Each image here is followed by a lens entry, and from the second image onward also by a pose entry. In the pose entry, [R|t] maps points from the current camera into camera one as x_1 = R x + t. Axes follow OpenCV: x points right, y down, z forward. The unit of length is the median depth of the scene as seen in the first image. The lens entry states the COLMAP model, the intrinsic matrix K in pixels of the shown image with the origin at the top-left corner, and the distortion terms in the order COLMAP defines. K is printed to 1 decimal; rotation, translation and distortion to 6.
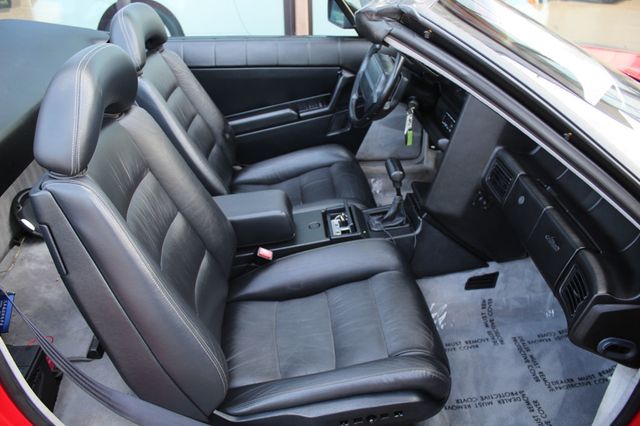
lens RADIAL K [[523.5, 0, 320.0], [0, 523.5, 213.0], [0, 0, 1]] dist [-0.177966, 0.161101]
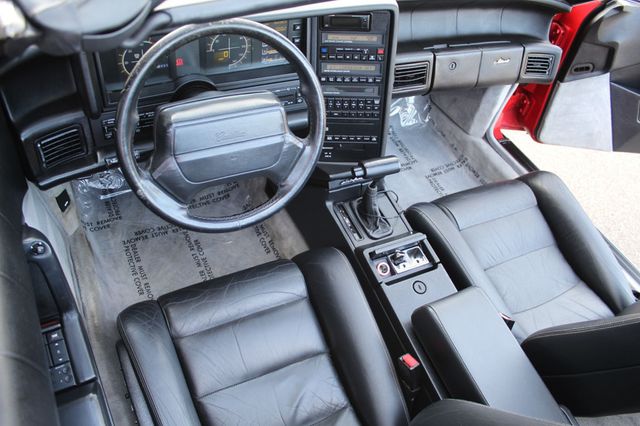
lens RADIAL K [[523.5, 0, 320.0], [0, 523.5, 213.0], [0, 0, 1]] dist [-0.177966, 0.161101]
pose [[-0.353735, -0.725323, 0.590574, -0.332713], [0.347599, 0.484238, 0.802925, -0.699480], [-0.868359, 0.489306, 0.080830, 1.029409]]
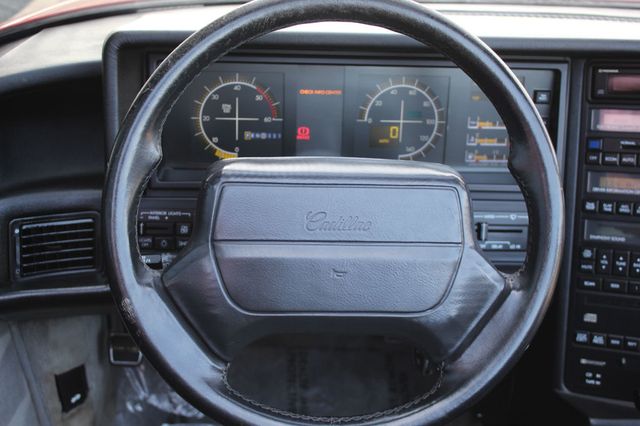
lens RADIAL K [[851.6, 0, 328.4], [0, 851.6, 214.2], [0, 0, 1]] dist [-0.047238, 0.005796]
pose [[0.023925, -0.396608, 0.917676, -0.297413], [0.472790, 0.813287, 0.339167, -0.463963], [-0.880851, 0.425753, 0.206970, 1.031946]]
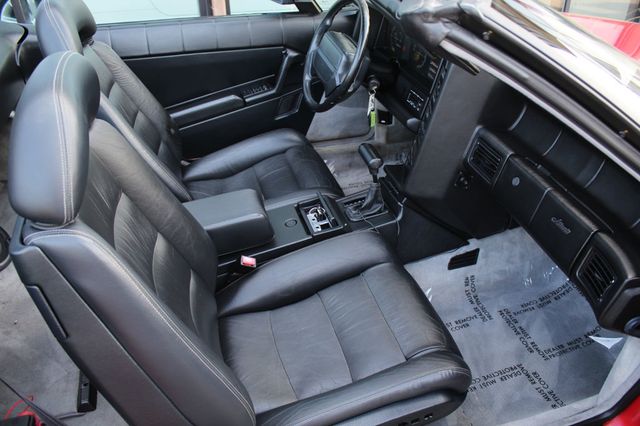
lens RADIAL K [[526.1, 0, 320.0], [0, 526.1, 213.0], [0, 0, 1]] dist [-0.177987, 0.159384]
pose [[0.980229, -0.110787, 0.163942, -0.114542], [0.100009, 0.992333, 0.072618, -0.058149], [-0.170730, -0.054787, 0.983794, 0.063188]]
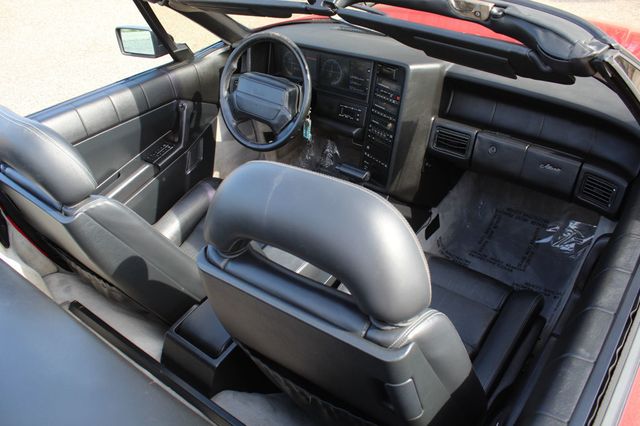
lens RADIAL K [[526.1, 0, 320.0], [0, 526.1, 213.0], [0, 0, 1]] dist [-0.177987, 0.159384]
pose [[0.677313, -0.451819, 0.580608, -0.551917], [0.414260, 0.886415, 0.206534, -0.255287], [-0.607976, 0.100635, 0.787552, 0.205965]]
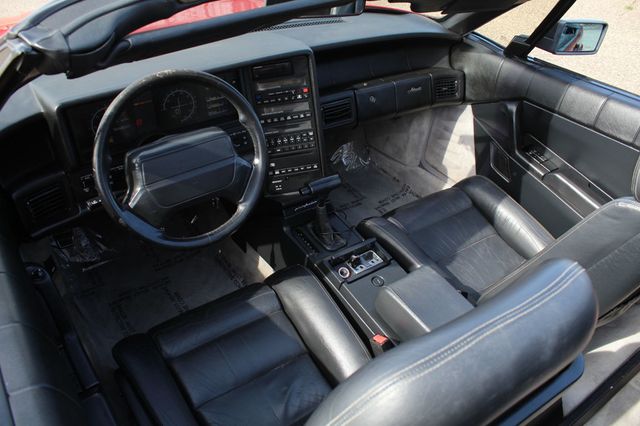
lens RADIAL K [[523.5, 0, 320.0], [0, 523.5, 213.0], [0, 0, 1]] dist [-0.177966, 0.161101]
pose [[-0.500792, -0.529919, 0.684392, -0.496489], [0.404570, 0.555697, 0.726308, -0.709098], [-0.765200, 0.640614, -0.063899, 1.073595]]
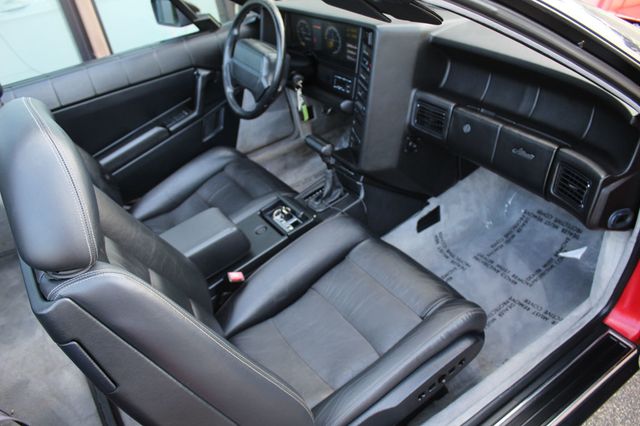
lens RADIAL K [[523.5, 0, 320.0], [0, 523.5, 213.0], [0, 0, 1]] dist [-0.177966, 0.161101]
pose [[0.873105, -0.363407, 0.324998, -0.215343], [0.355540, 0.930735, 0.085576, -0.047769], [-0.333586, 0.040833, 0.941835, 0.084311]]
